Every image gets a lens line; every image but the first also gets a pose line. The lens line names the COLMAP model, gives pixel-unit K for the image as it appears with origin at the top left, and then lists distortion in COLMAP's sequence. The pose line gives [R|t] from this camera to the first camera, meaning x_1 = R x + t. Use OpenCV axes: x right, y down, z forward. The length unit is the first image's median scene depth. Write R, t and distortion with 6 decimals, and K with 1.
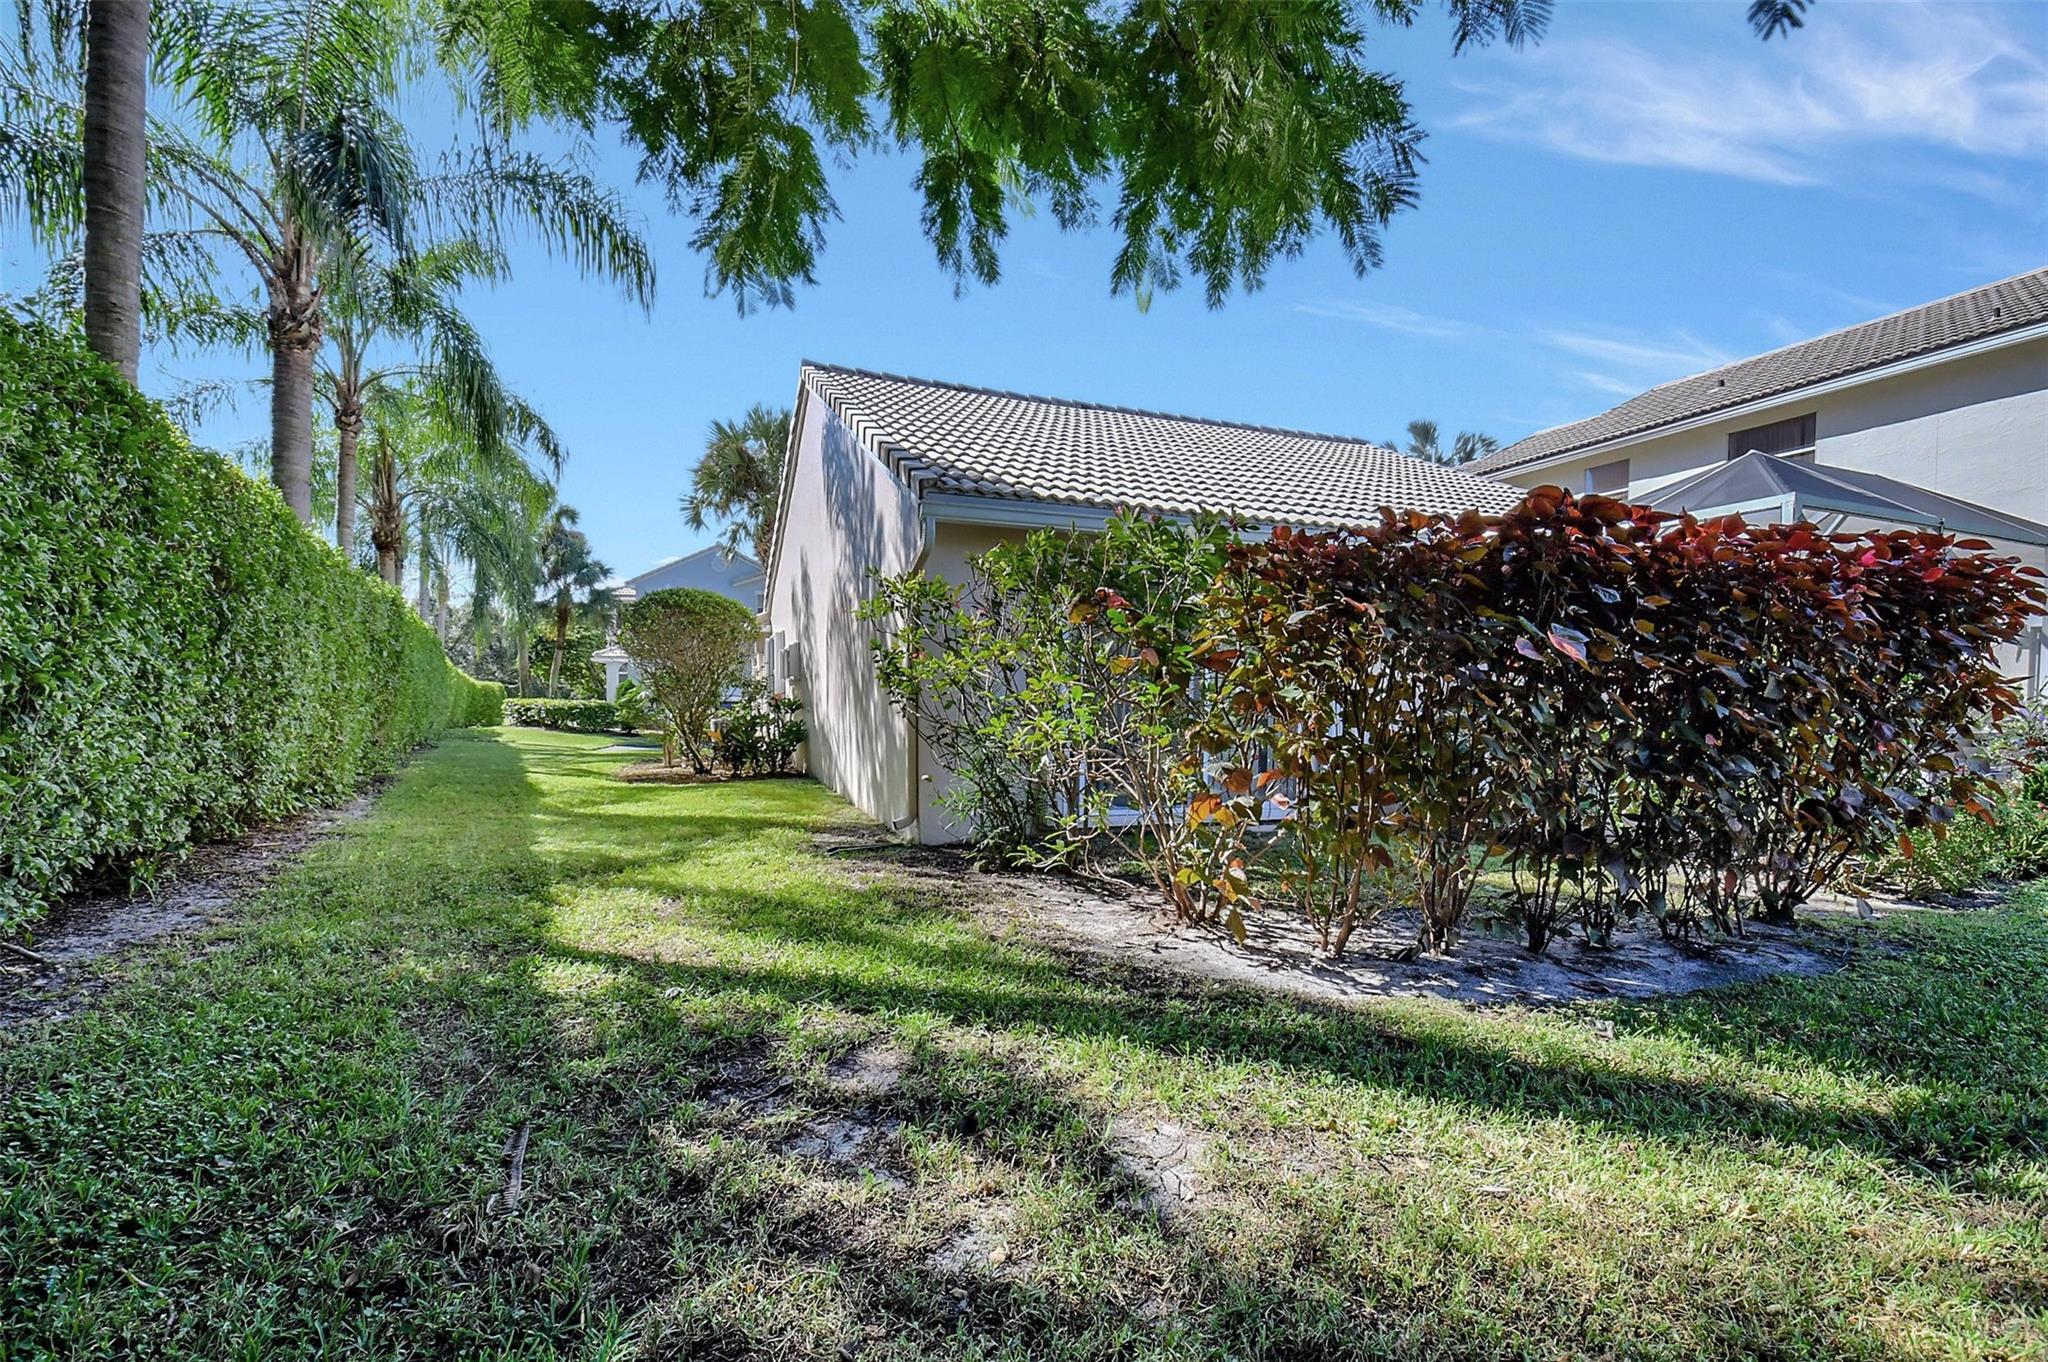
lens RADIAL K [[889.7, 0, 1024.7], [0, 889.7, 704.2], [0, 0, 1]] dist [-0.024843, -0.006657]
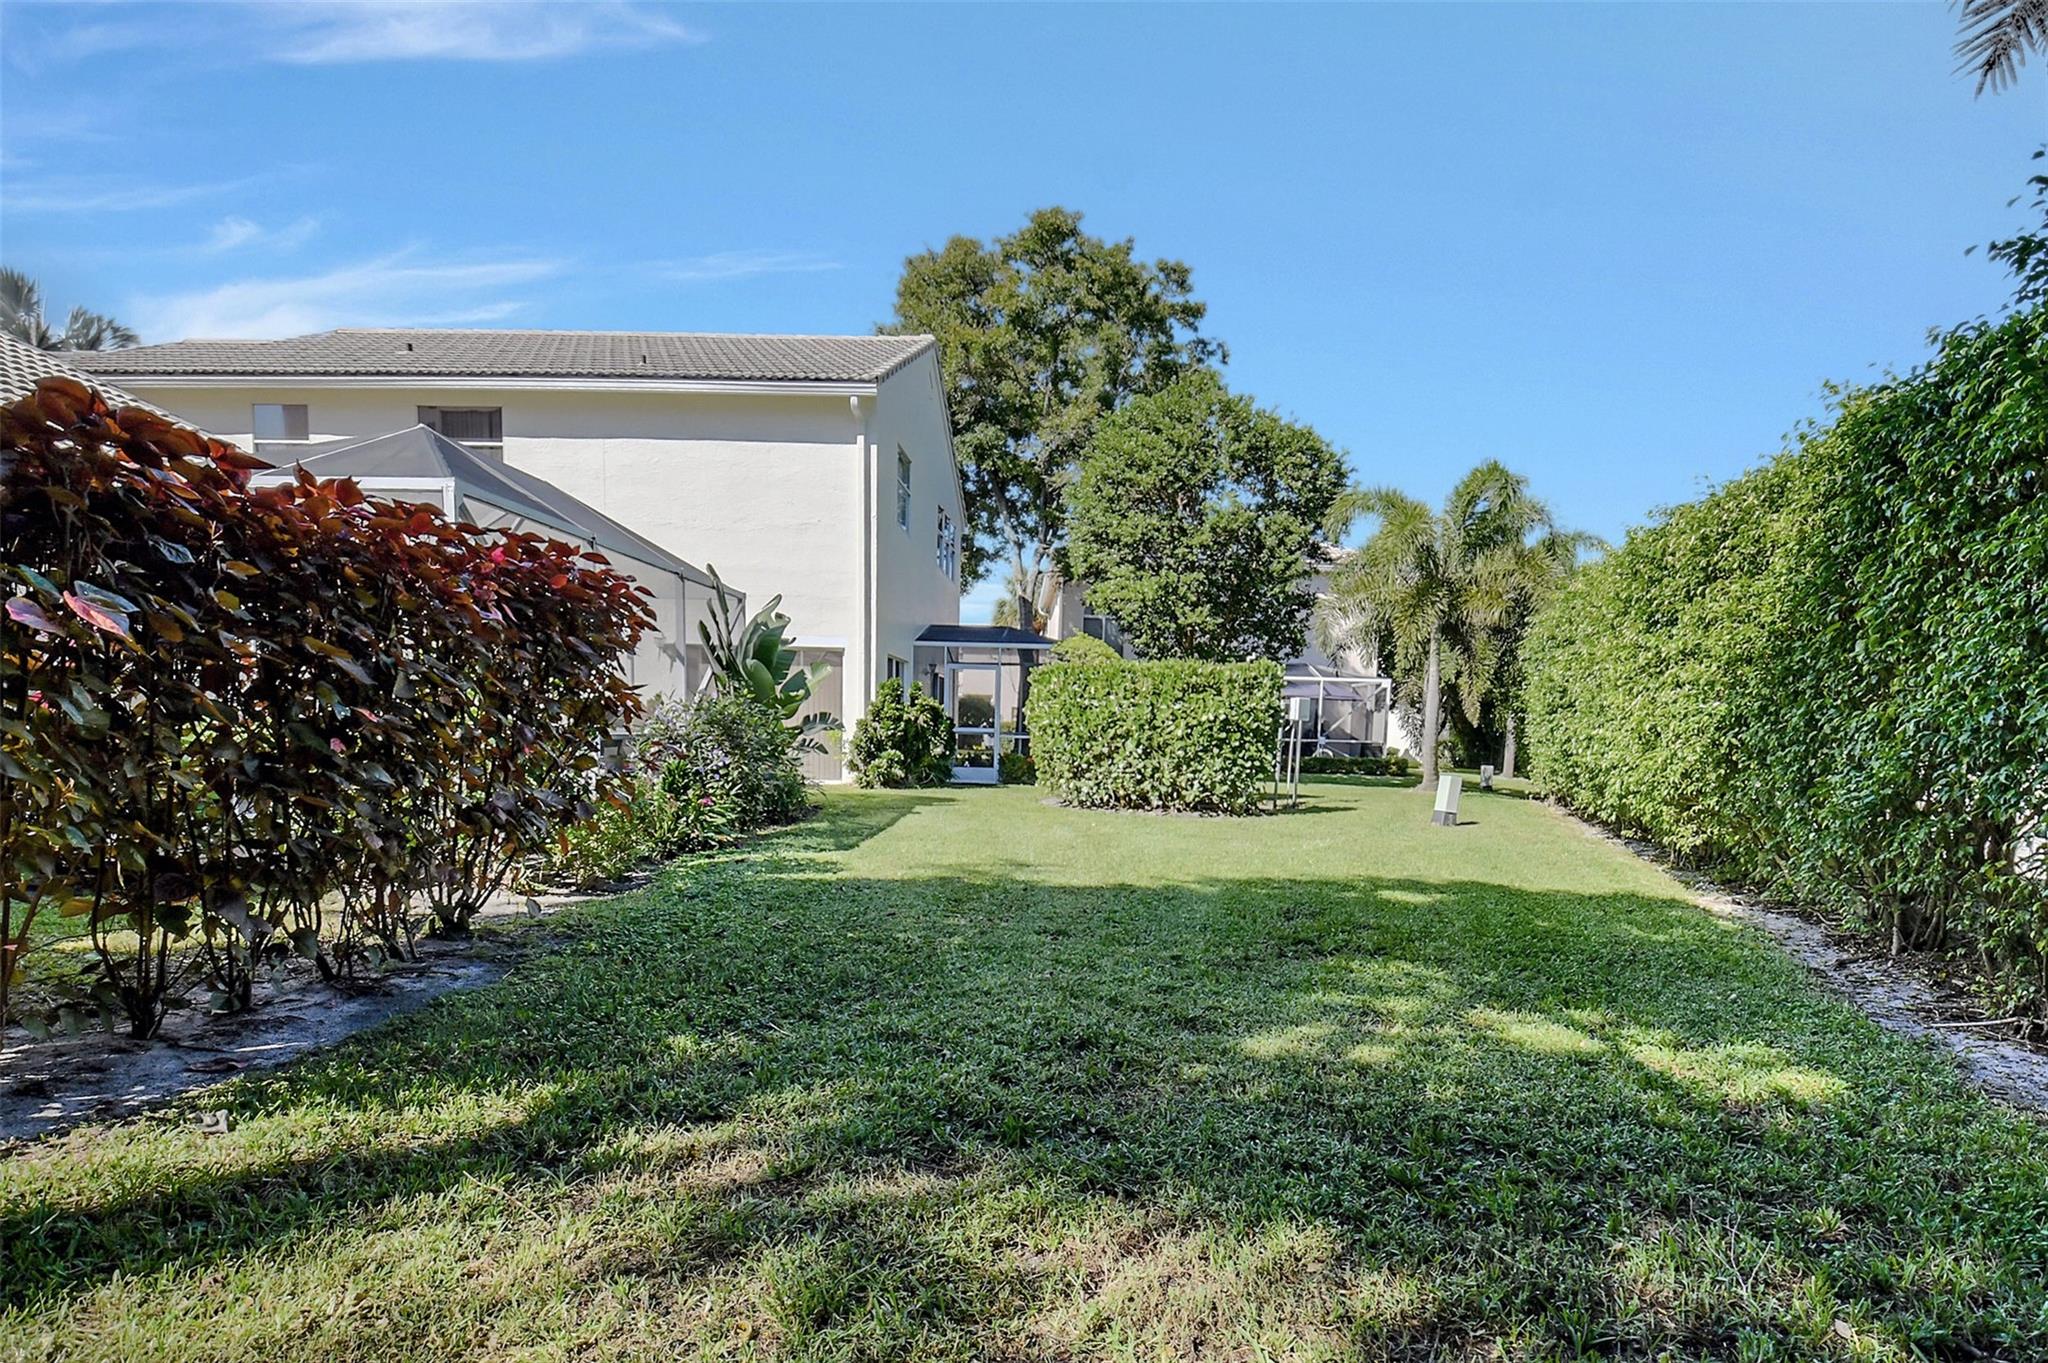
lens RADIAL K [[925.4, 0, 1019.3], [0, 925.4, 685.4], [0, 0, 1]] dist [0.002284, -0.015896]
pose [[0.420286, 0.037449, 0.906619, 0.232858], [-0.020836, 0.999283, -0.031618, -0.002268], [-0.907152, -0.005602, 0.420765, 0.025389]]
